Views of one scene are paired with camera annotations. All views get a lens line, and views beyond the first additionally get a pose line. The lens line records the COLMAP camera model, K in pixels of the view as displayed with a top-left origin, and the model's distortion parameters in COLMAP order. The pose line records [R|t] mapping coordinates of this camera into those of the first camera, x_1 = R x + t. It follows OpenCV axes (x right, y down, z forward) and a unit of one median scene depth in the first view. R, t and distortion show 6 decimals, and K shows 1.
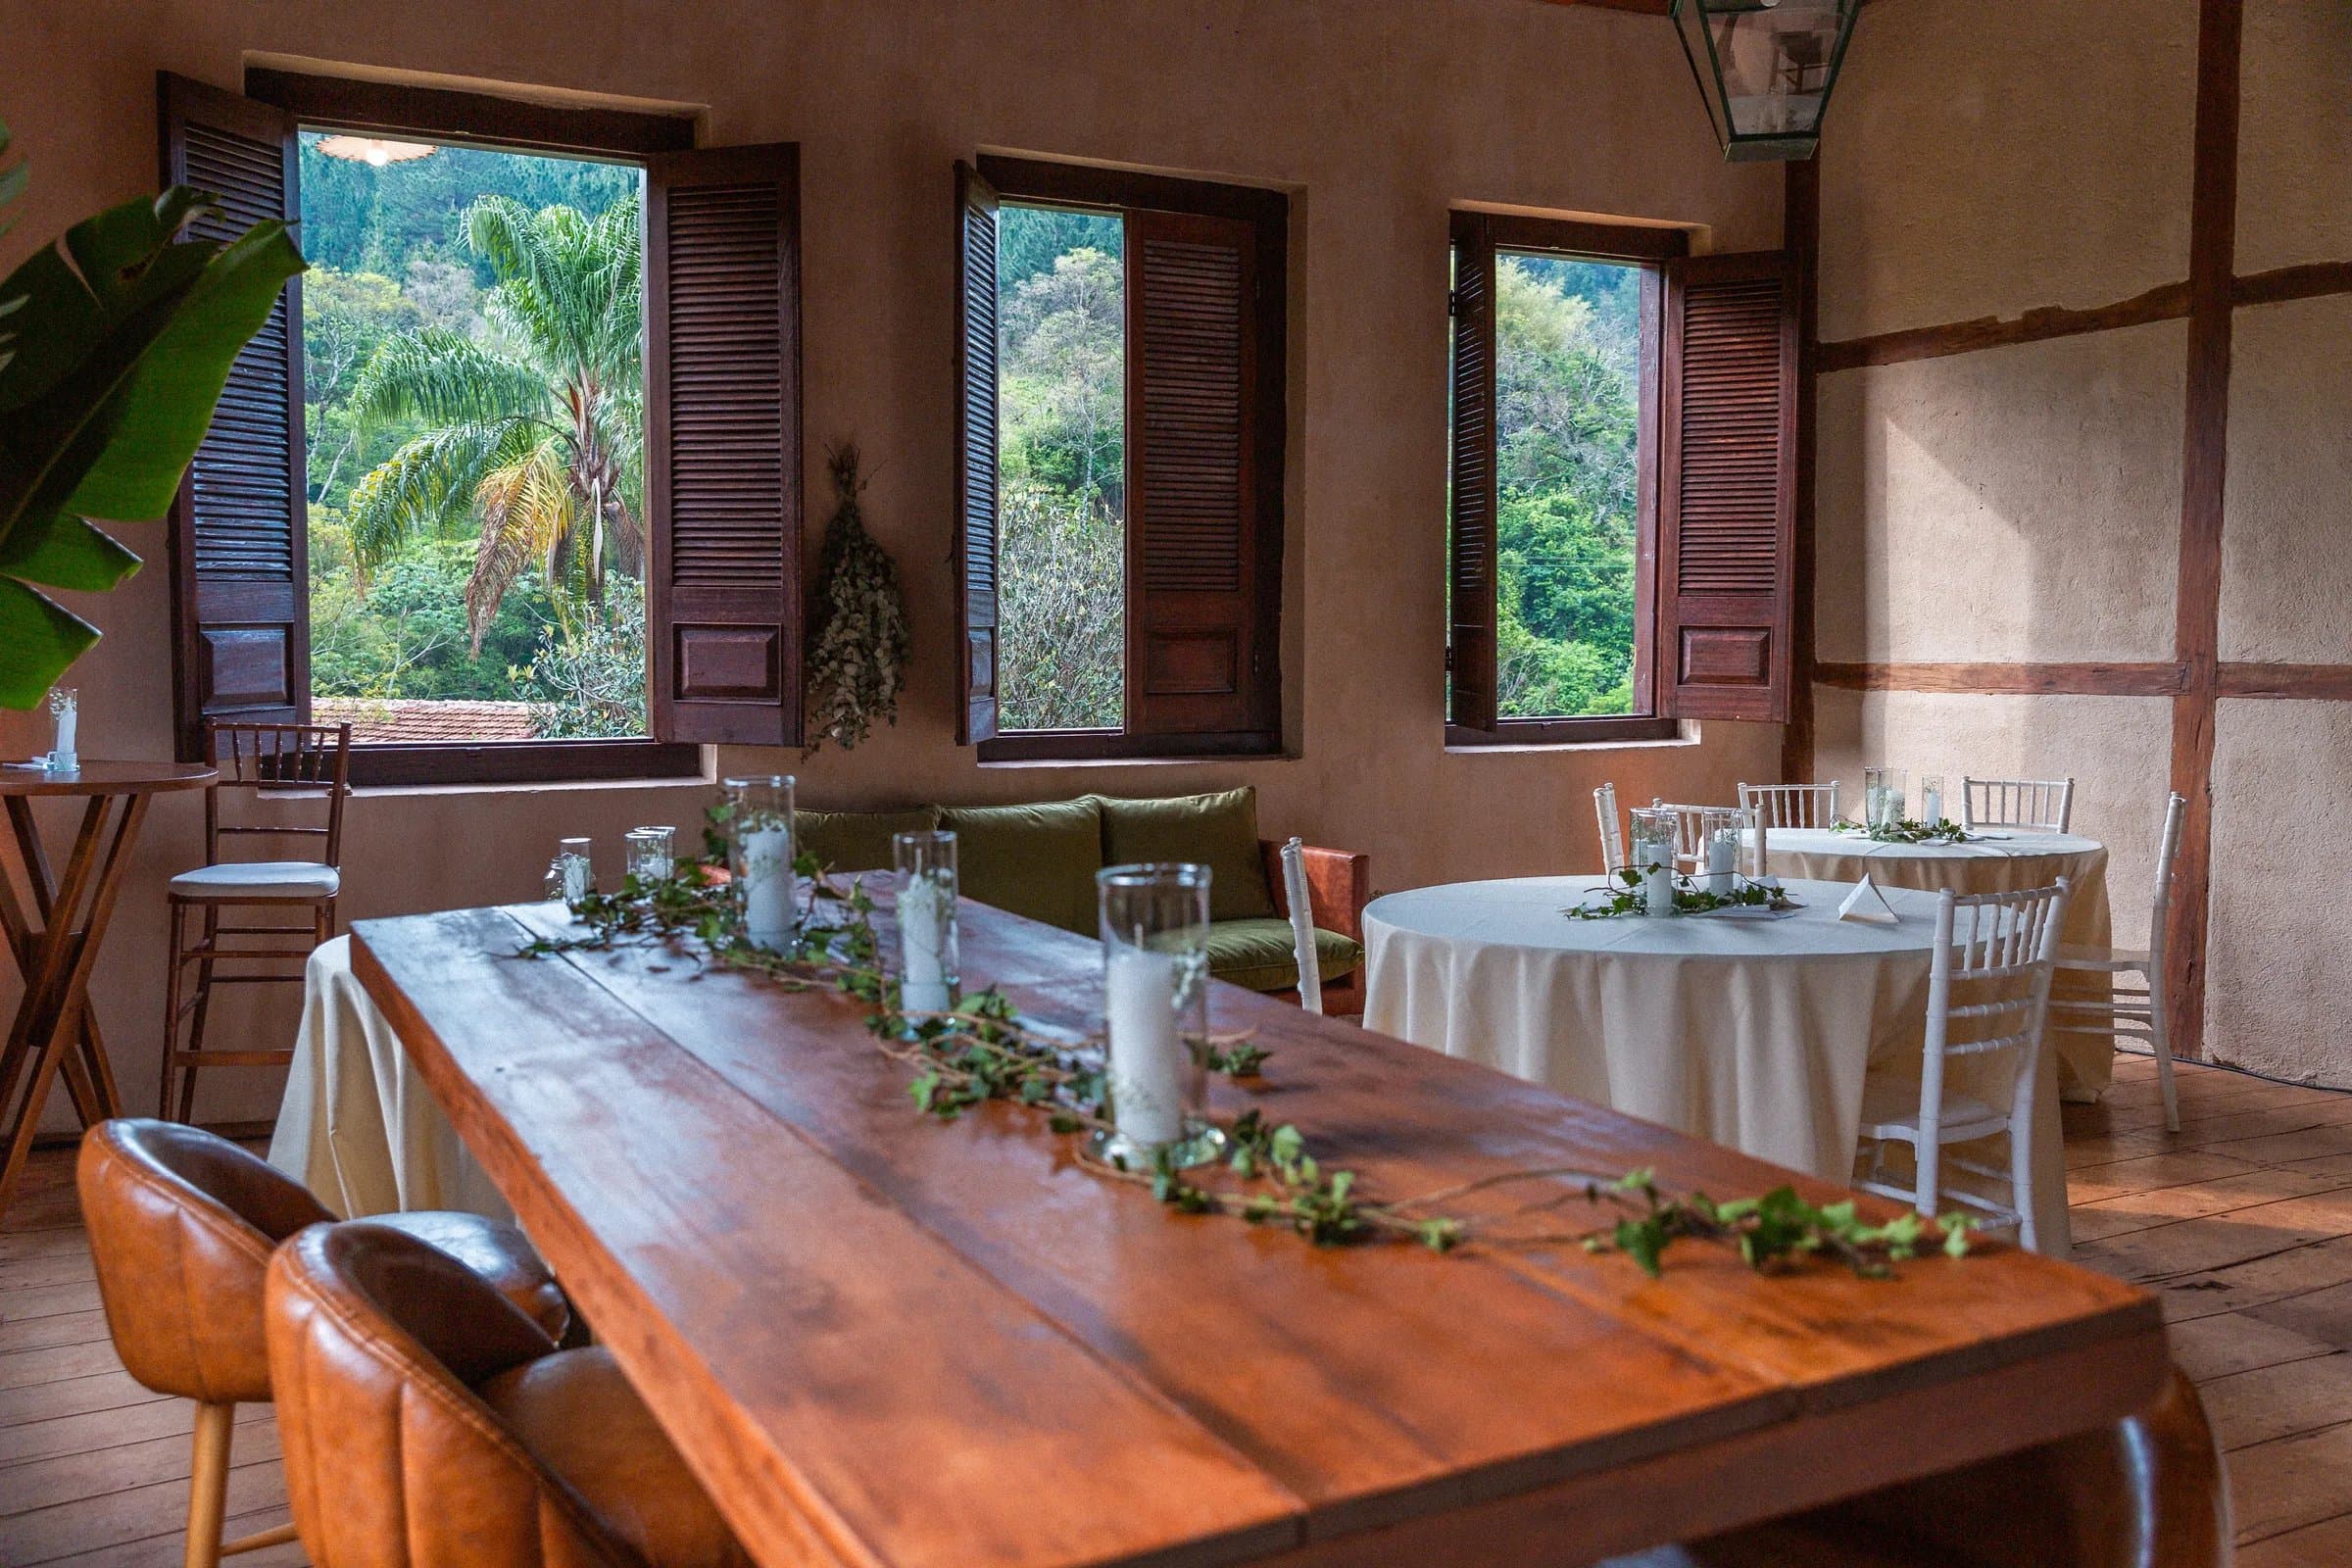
lens RADIAL K [[2306.8, 0, 1176.4], [0, 2306.8, 779.7], [0, 0, 1]] dist [0.001897, -0.004969]
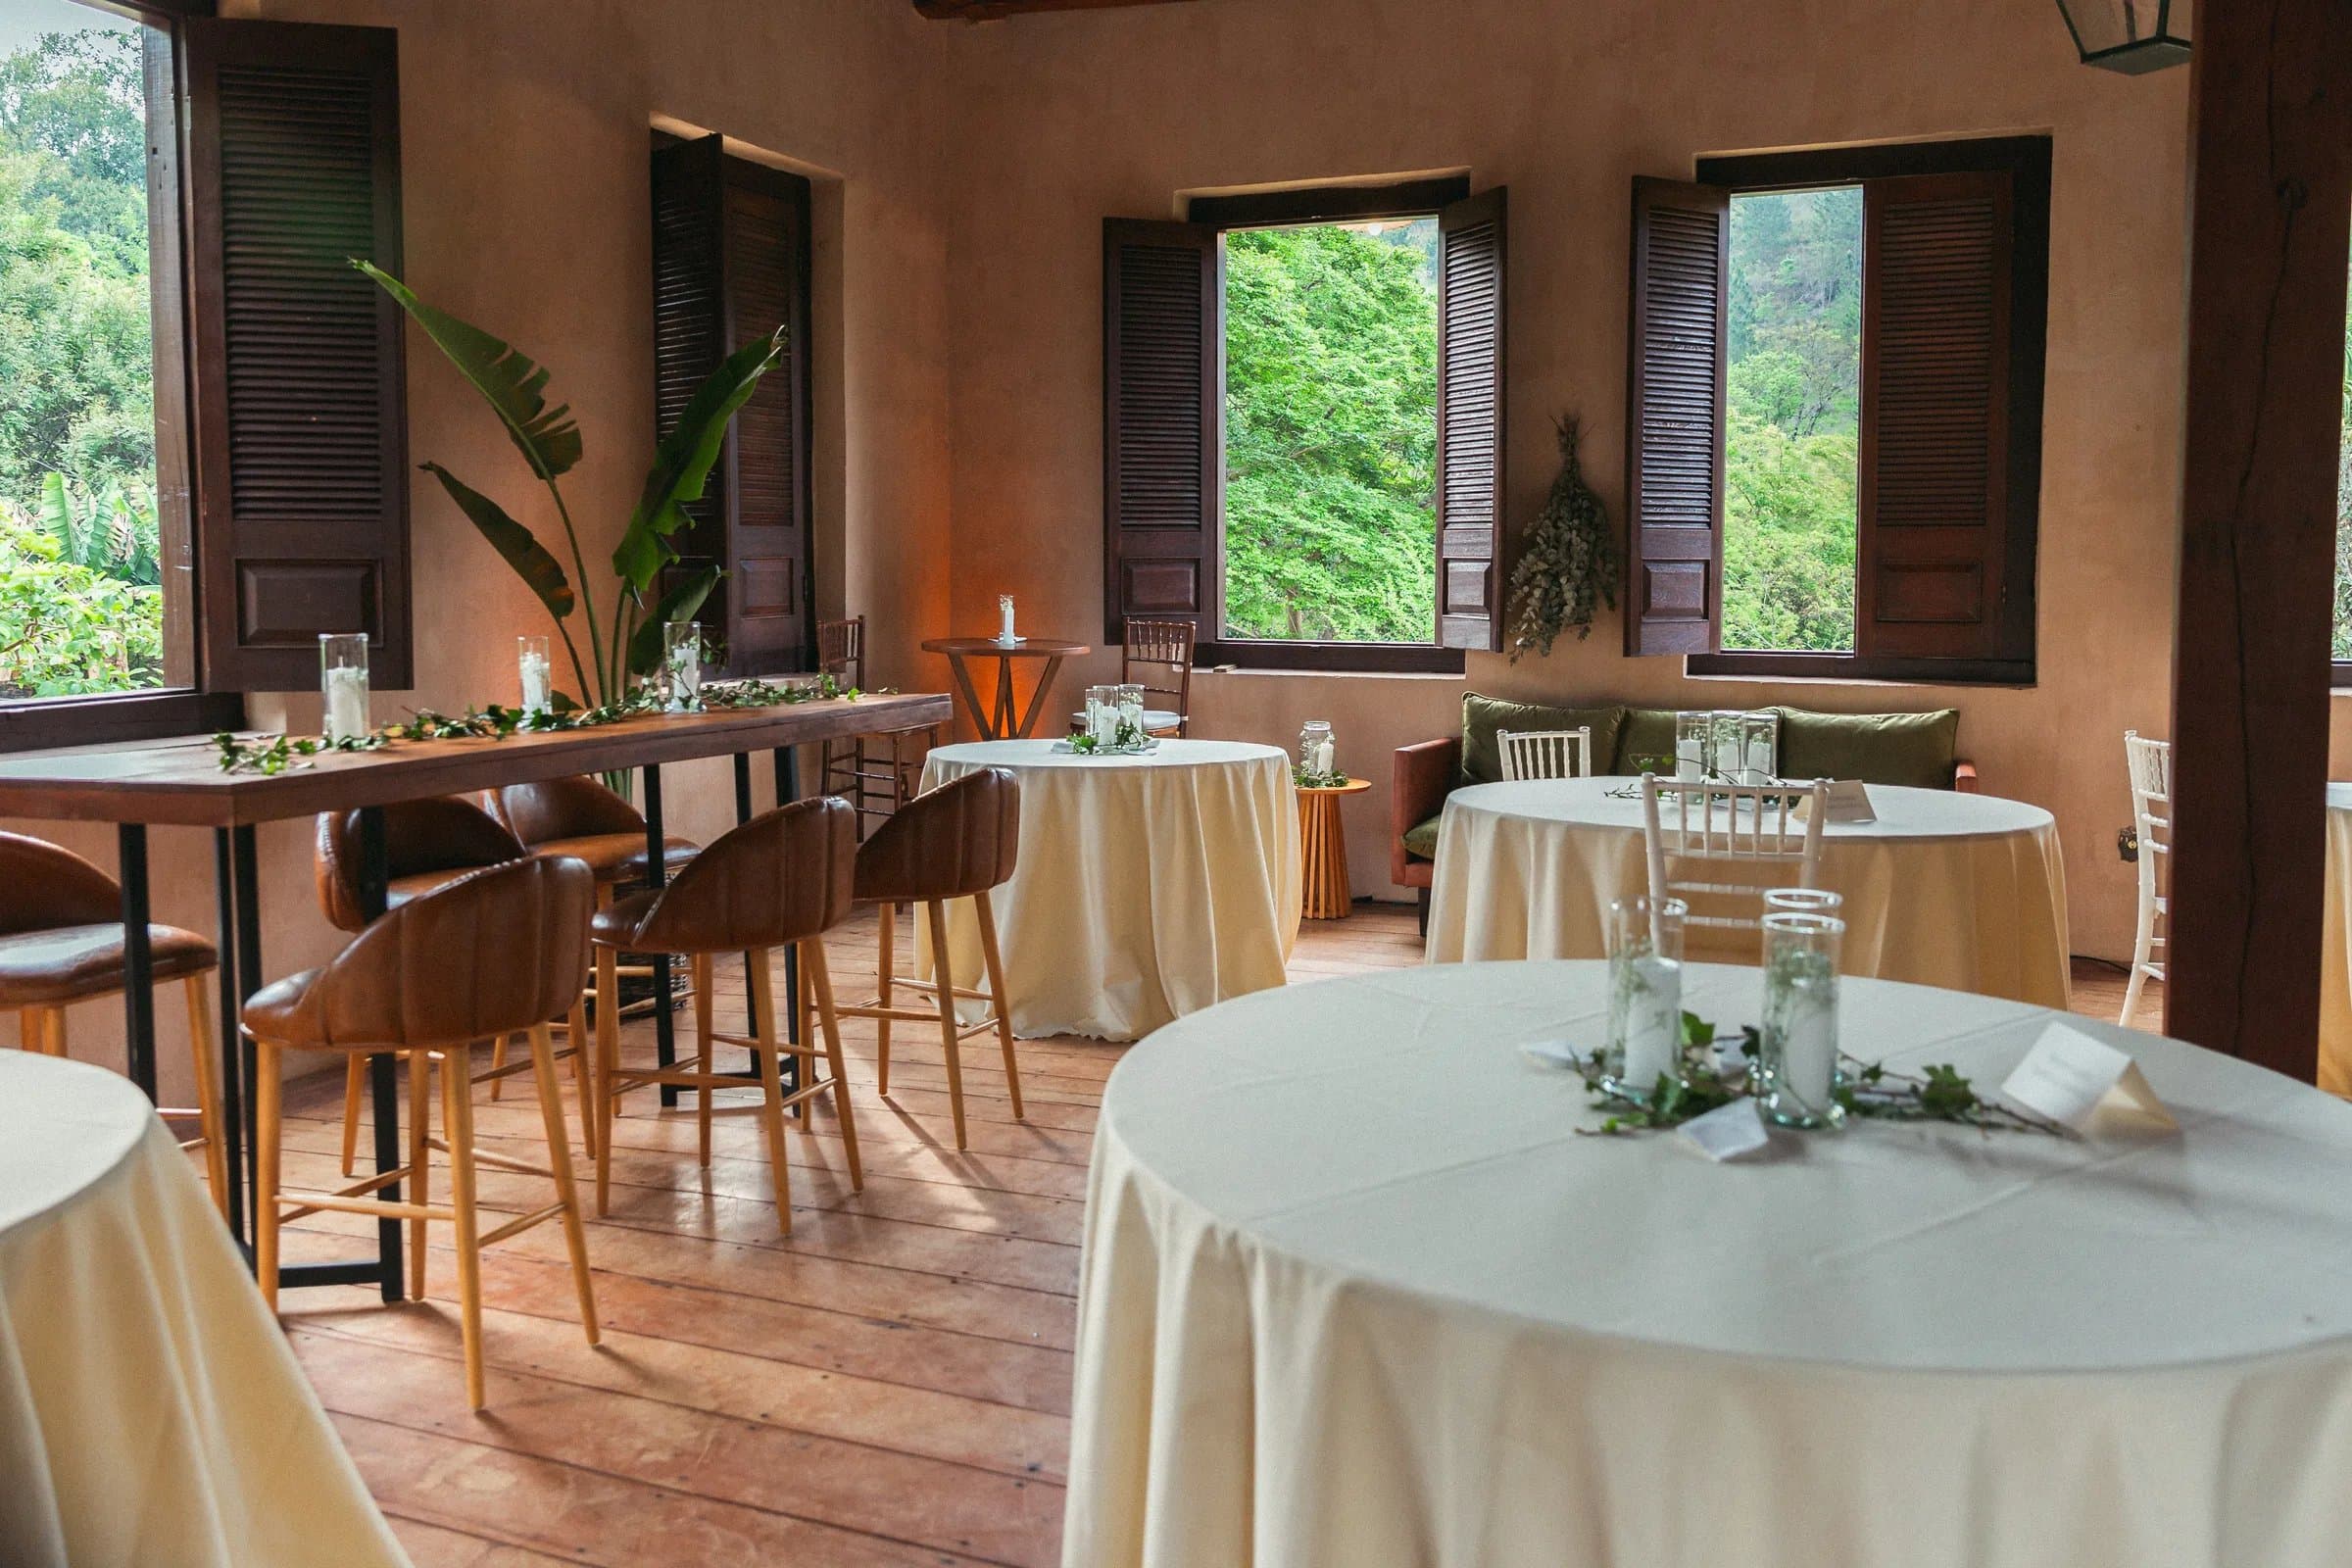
lens RADIAL K [[2306.8, 0, 1176.4], [0, 2306.8, 779.7], [0, 0, 1]] dist [0.001897, -0.004969]
pose [[0.529278, 0.079880, -0.844680, 0.804115], [-0.057682, 0.996642, 0.058108, -0.006993], [0.846485, 0.017968, 0.532109, 0.145878]]
